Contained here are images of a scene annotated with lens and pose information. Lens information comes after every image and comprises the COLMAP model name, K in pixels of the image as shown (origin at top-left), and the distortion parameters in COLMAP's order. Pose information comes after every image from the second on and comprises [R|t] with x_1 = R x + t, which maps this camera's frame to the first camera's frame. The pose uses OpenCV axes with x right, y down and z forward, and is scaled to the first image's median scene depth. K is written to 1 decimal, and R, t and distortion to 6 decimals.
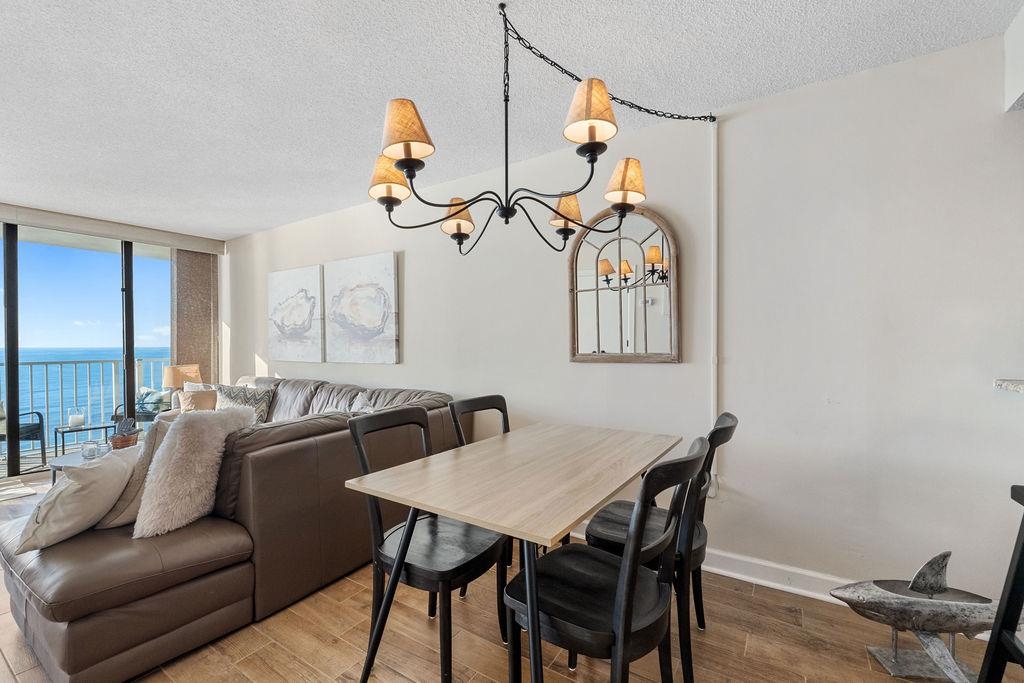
lens RADIAL K [[437.1, 0, 512.5], [0, 437.1, 345.7], [0, 0, 1]] dist [-0.007342, 0.000478]
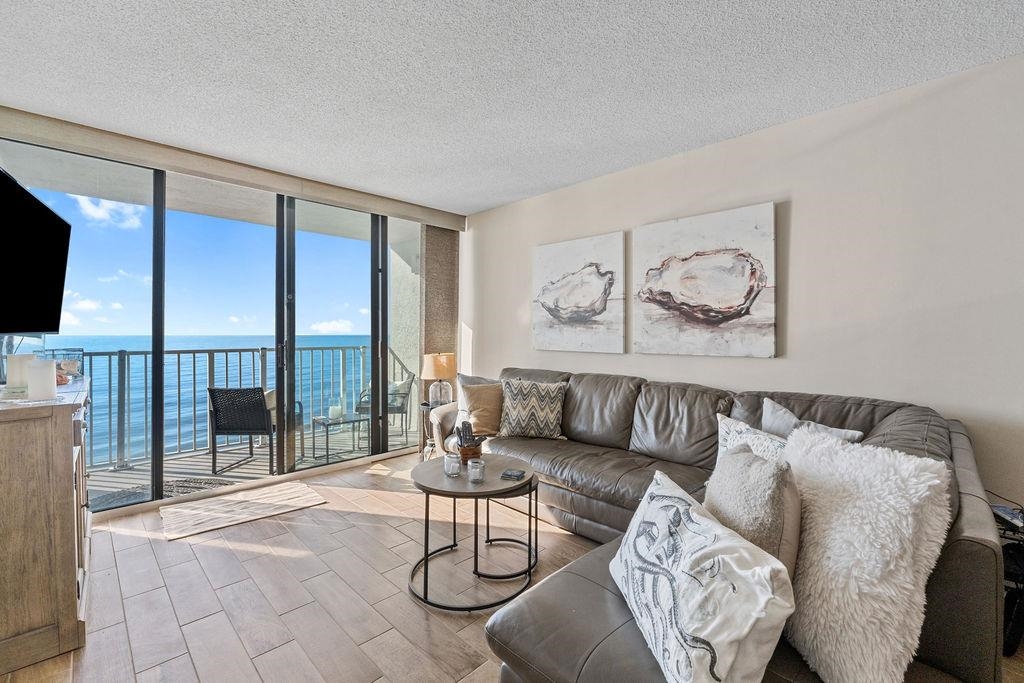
lens RADIAL K [[437.1, 0, 515.7], [0, 437.1, 333.8], [0, 0, 1]] dist [-0.007342, 0.000478]
pose [[0.978296, 0.007135, -0.207088, -0.684183], [-0.008659, 0.999942, -0.006455, 0.014062], [0.207030, 0.008108, 0.978301, 0.260548]]
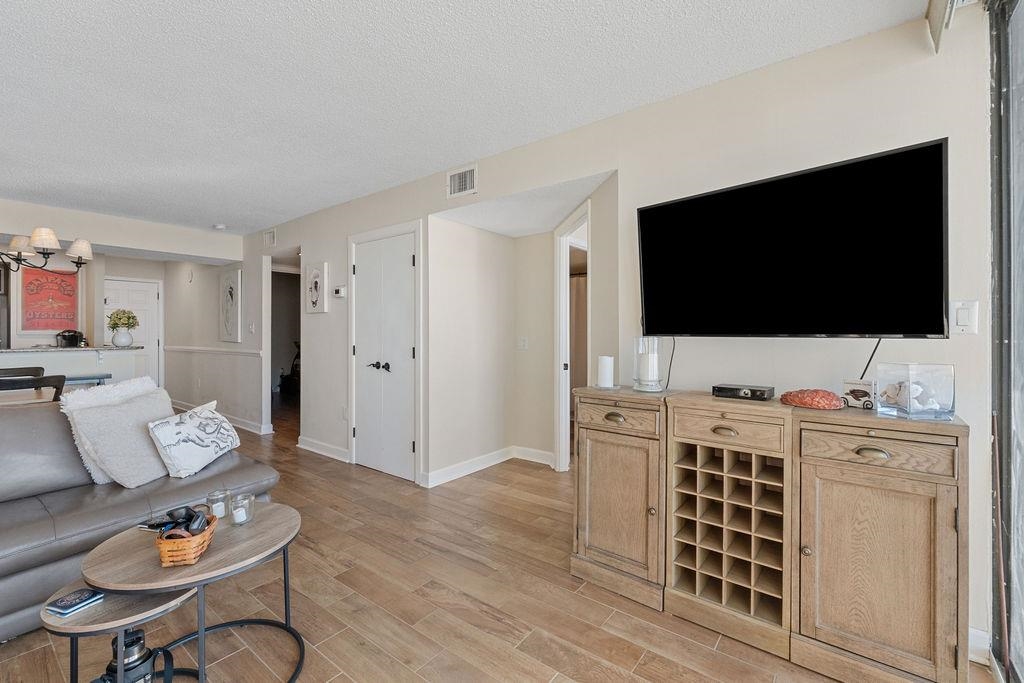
lens RADIAL K [[437.1, 0, 517.7], [0, 437.1, 334.5], [0, 0, 1]] dist [-0.007342, 0.000478]
pose [[-0.997447, 0.002006, 0.071377, -1.340855], [0.002468, 0.999977, 0.006384, 0.003992], [-0.071363, 0.006544, -0.997429, 1.508726]]
